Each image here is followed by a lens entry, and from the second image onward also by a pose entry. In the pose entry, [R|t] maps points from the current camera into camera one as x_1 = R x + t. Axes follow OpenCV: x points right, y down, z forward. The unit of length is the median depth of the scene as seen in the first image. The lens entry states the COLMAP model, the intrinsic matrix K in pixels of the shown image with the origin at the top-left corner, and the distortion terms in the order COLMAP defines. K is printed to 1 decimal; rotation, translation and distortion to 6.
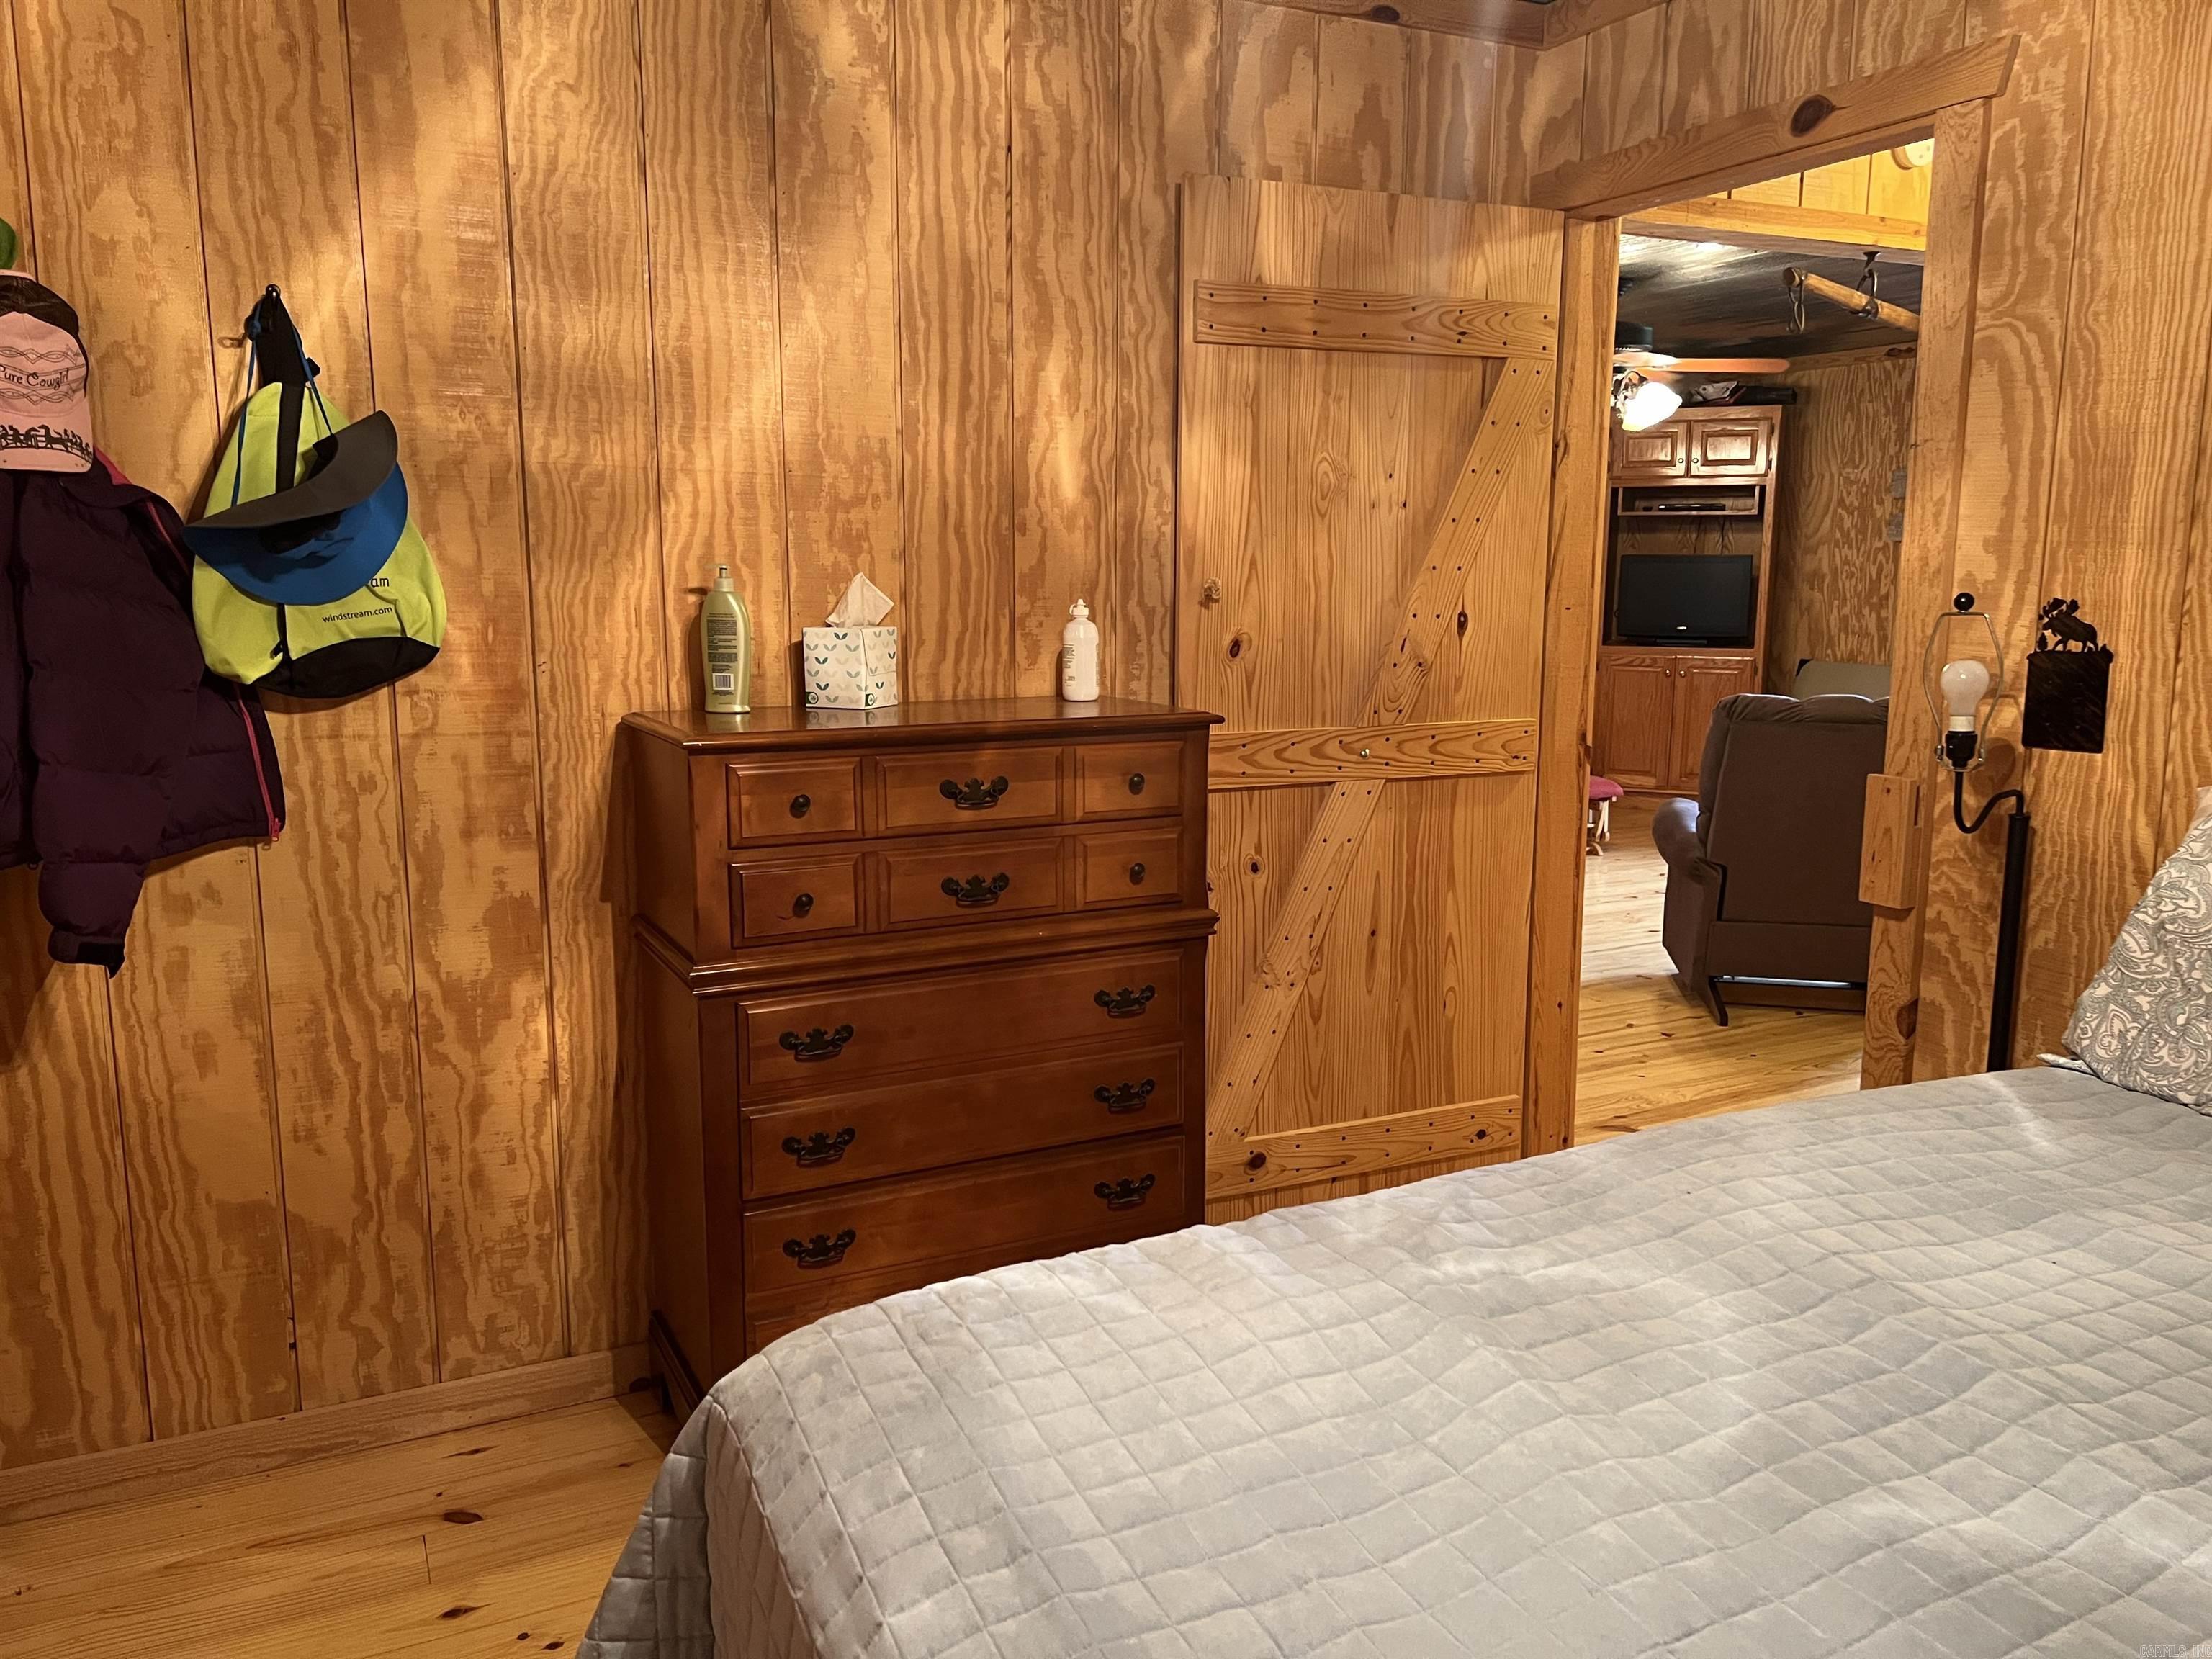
lens RADIAL K [[1672.6, 0, 1119.0], [0, 1672.6, 823.1], [0, 0, 1]] dist [0.056169, -0.065788]
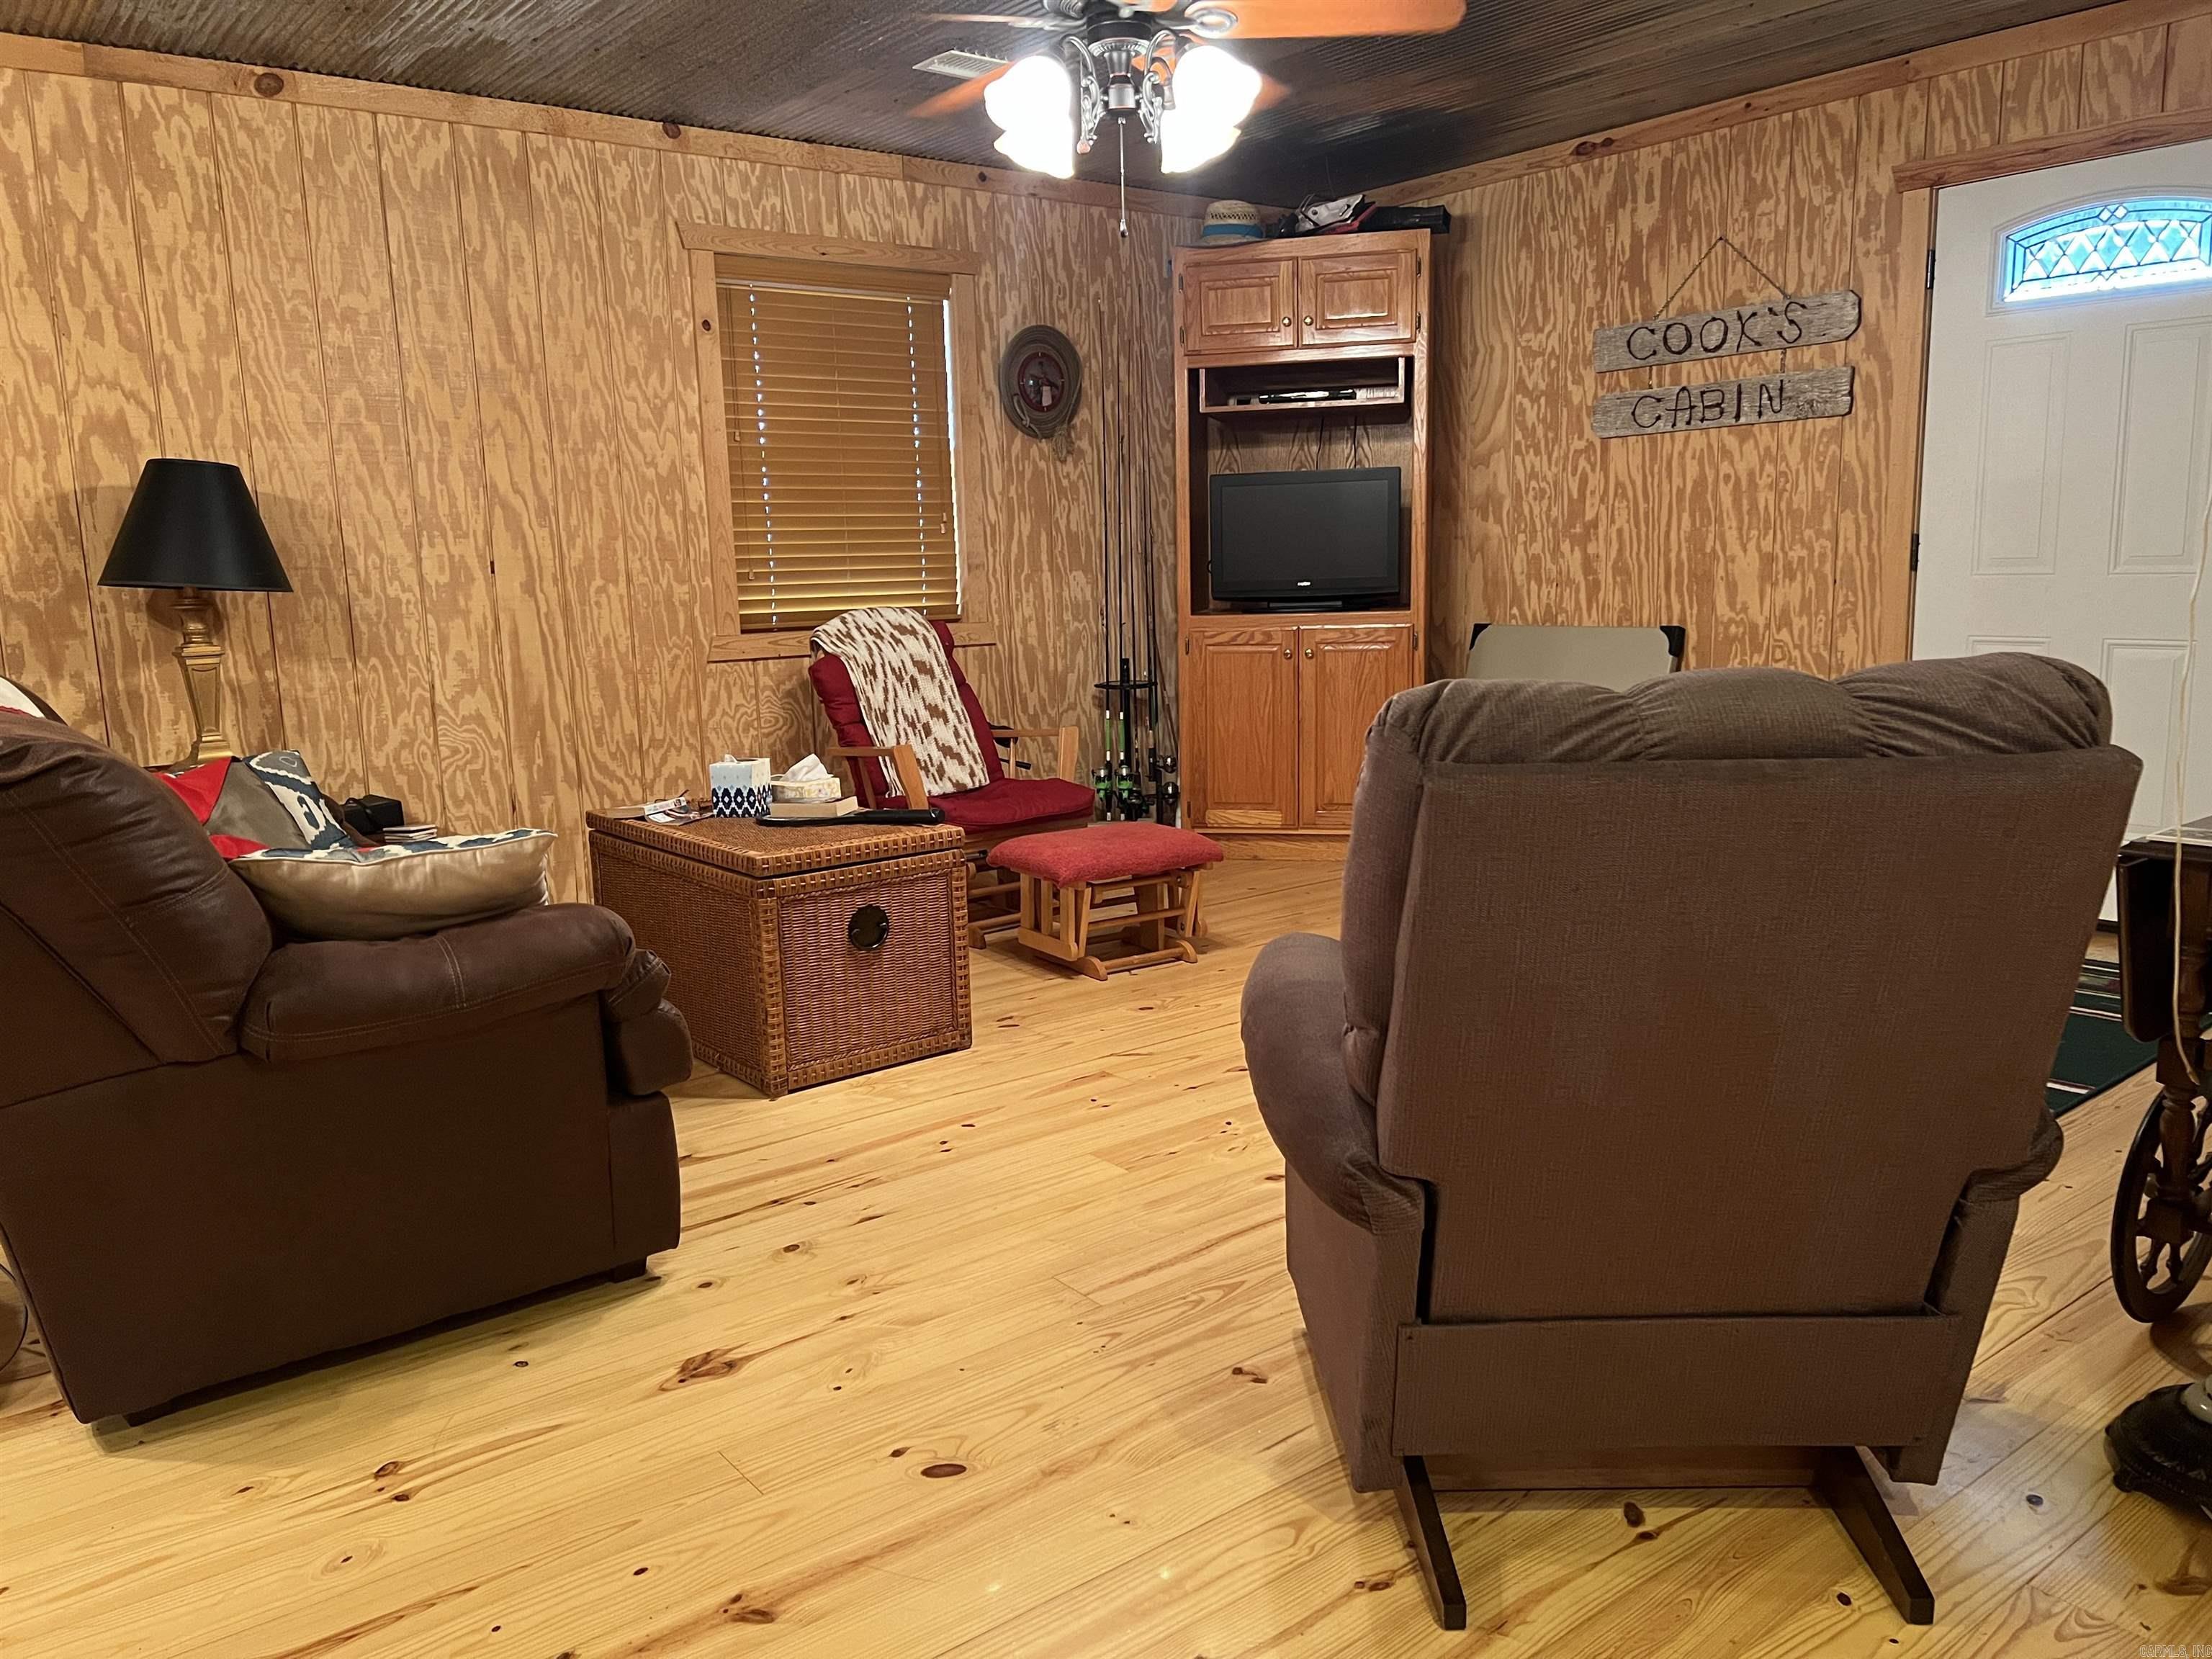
lens RADIAL K [[1672.6, 0, 1091.5], [0, 1672.6, 821.3], [0, 0, 1]] dist [0.056169, -0.065788]
pose [[0.981837, -0.059028, 0.180309, 0.132106], [0.060231, 0.998184, -0.001200, -0.027831], [-0.179910, 0.012038, 0.983609, 0.380093]]
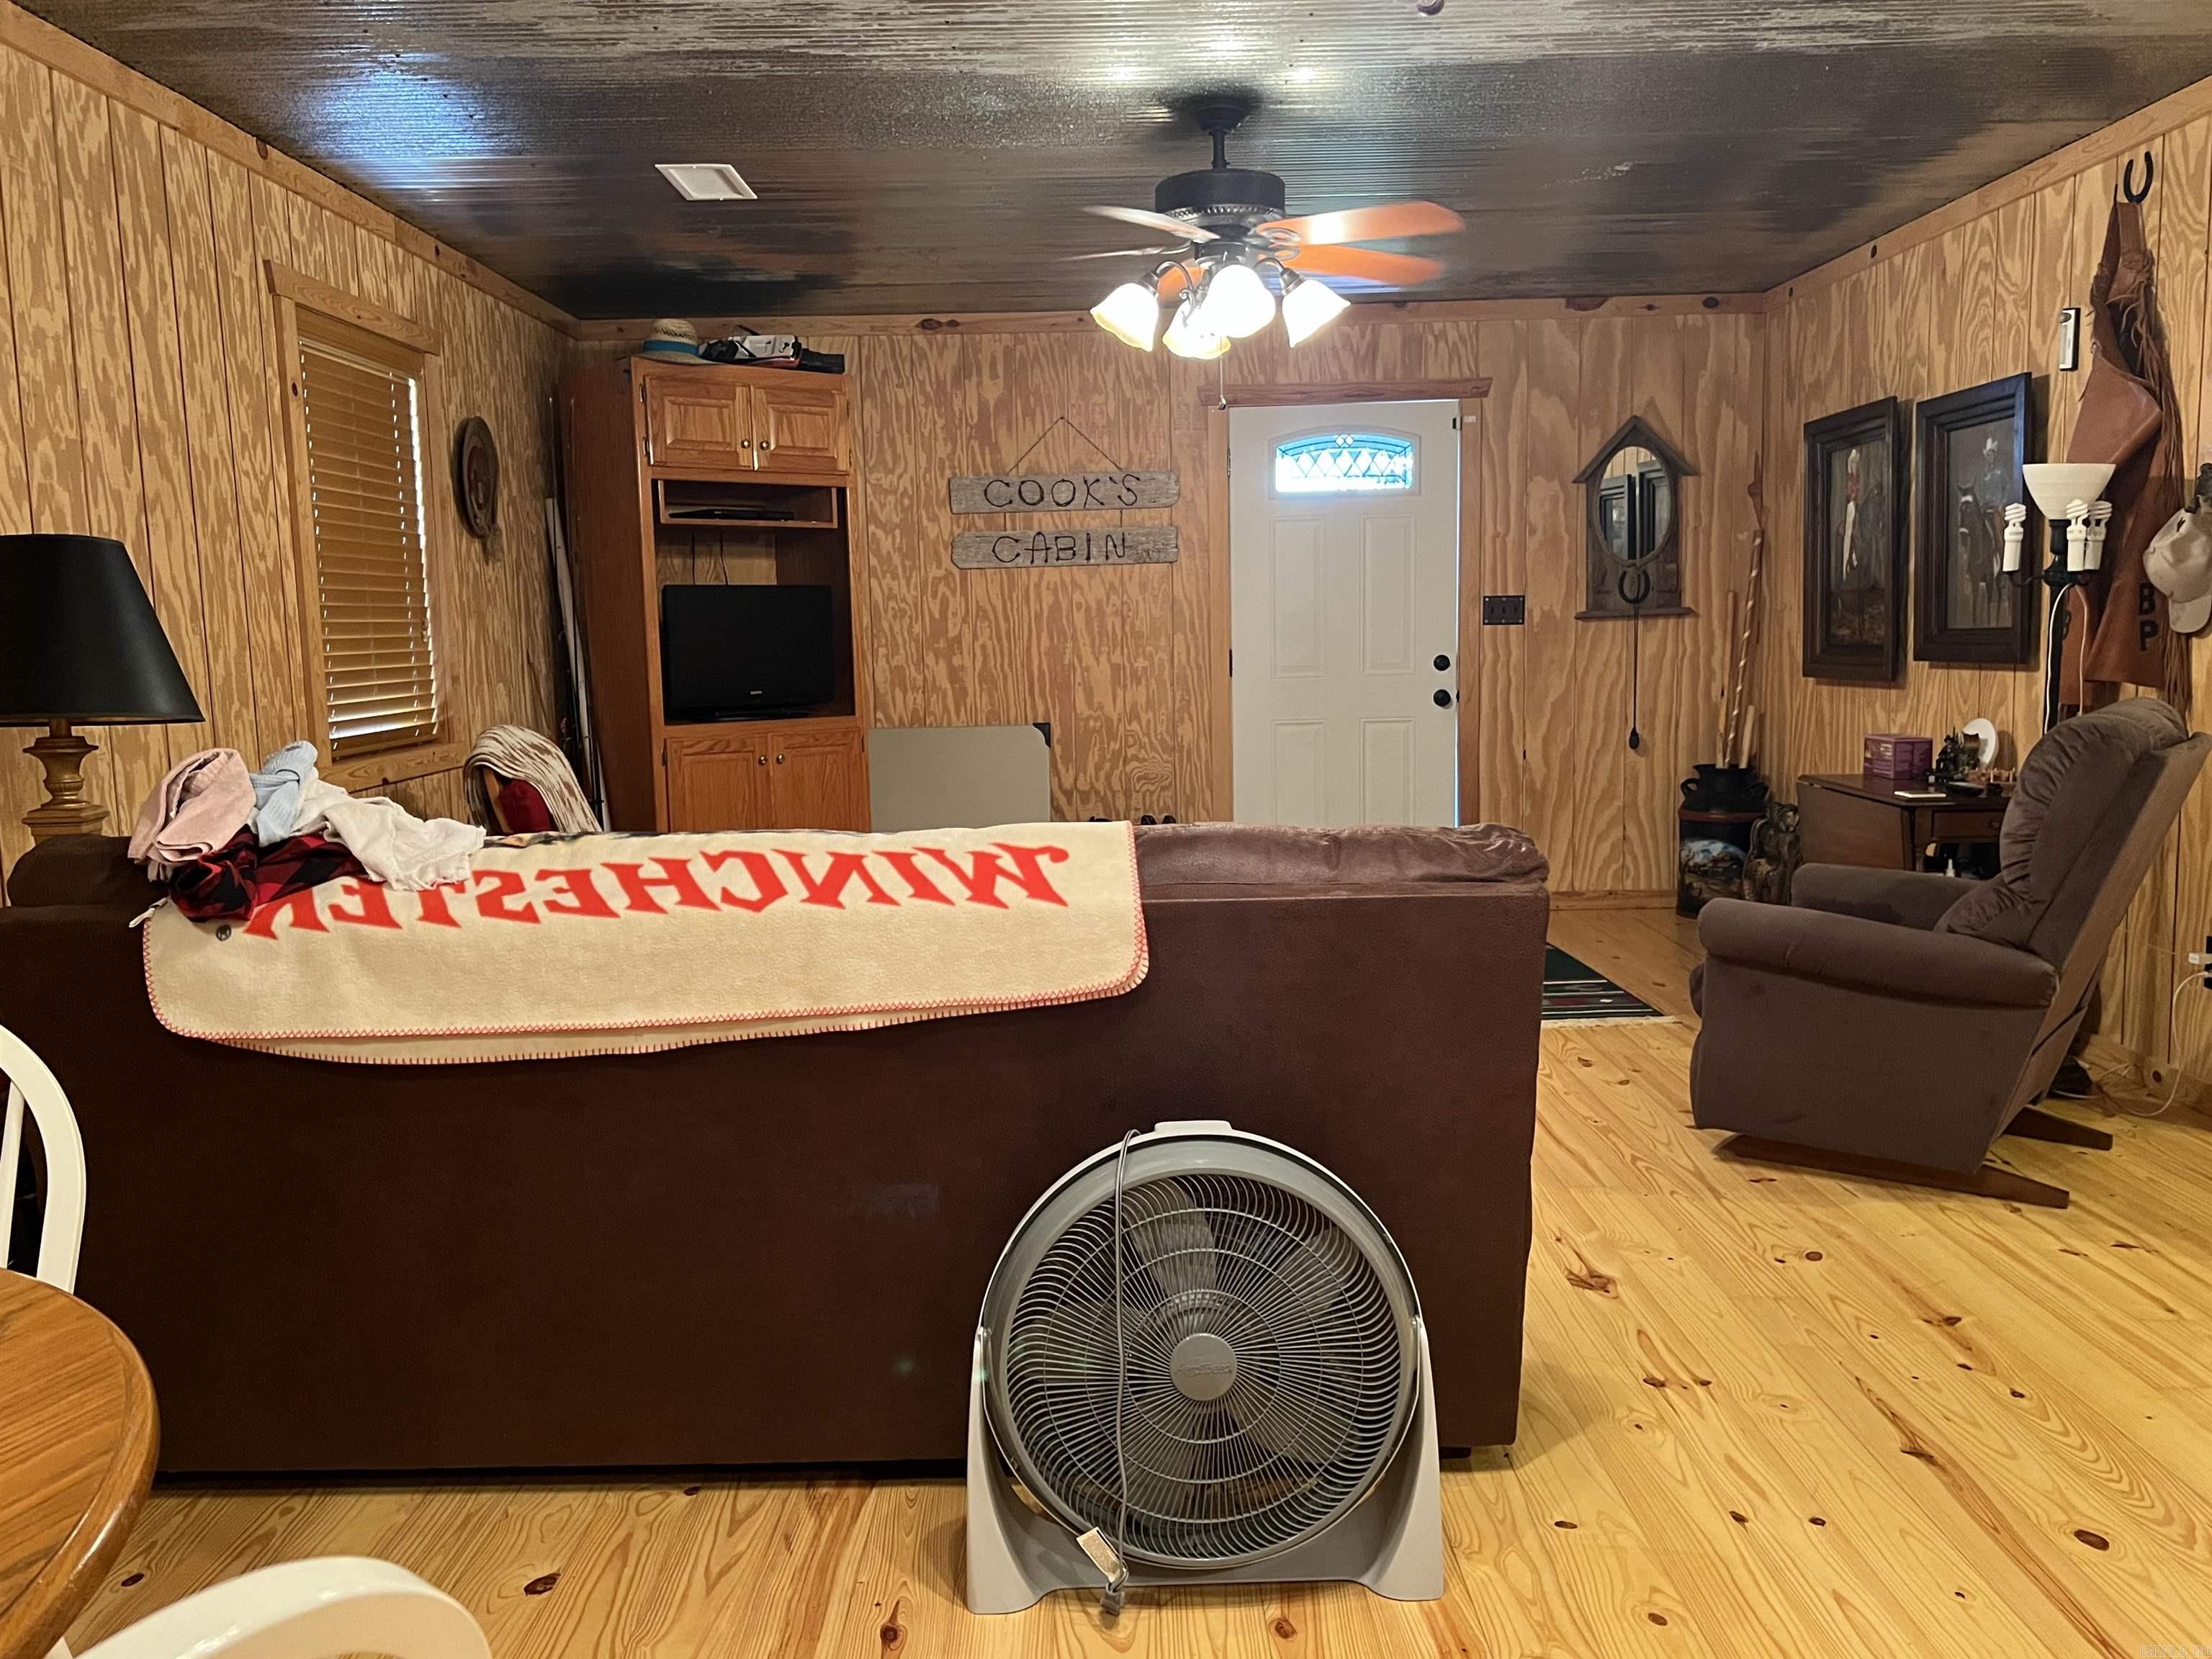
lens RADIAL K [[1750.4, 0, 1117.8], [0, 1750.4, 850.8], [0, 0, 1]] dist [0.046224, -0.063958]
pose [[0.450880, -0.127859, 0.883379, -0.236084], [0.167892, 0.984170, 0.056755, -0.069953], [-0.876652, 0.122722, 0.465209, 0.559557]]
